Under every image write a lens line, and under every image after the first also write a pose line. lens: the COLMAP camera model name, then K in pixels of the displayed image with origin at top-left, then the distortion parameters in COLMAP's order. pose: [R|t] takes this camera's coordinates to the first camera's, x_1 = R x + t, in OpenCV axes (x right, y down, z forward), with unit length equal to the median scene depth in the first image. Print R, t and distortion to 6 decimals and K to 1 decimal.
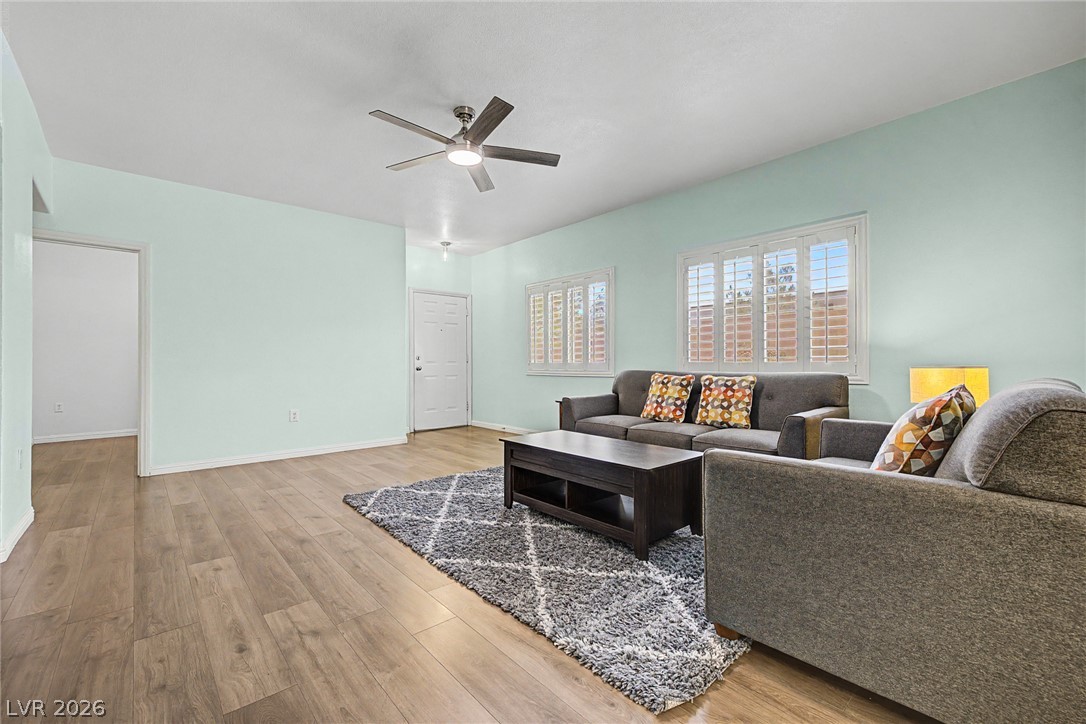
lens RADIAL K [[458.1, 0, 541.3], [0, 458.1, 357.6], [0, 0, 1]] dist [0.003111, 0.000023]
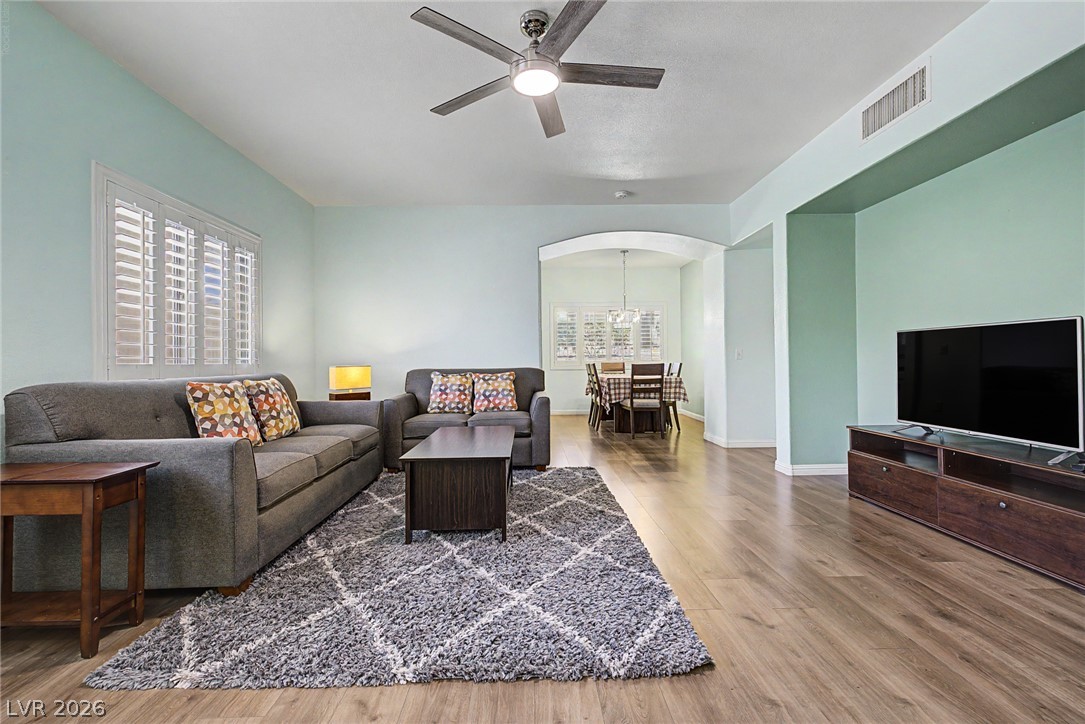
lens RADIAL K [[457.7, 0, 540.9], [0, 457.7, 357.6], [0, 0, 1]] dist [0.003111, 0.000023]
pose [[-0.771320, 0.011684, 0.636340, -0.685830], [0.004780, 0.999910, -0.012566, 0.016875], [-0.636430, -0.006651, -0.771306, 1.703659]]
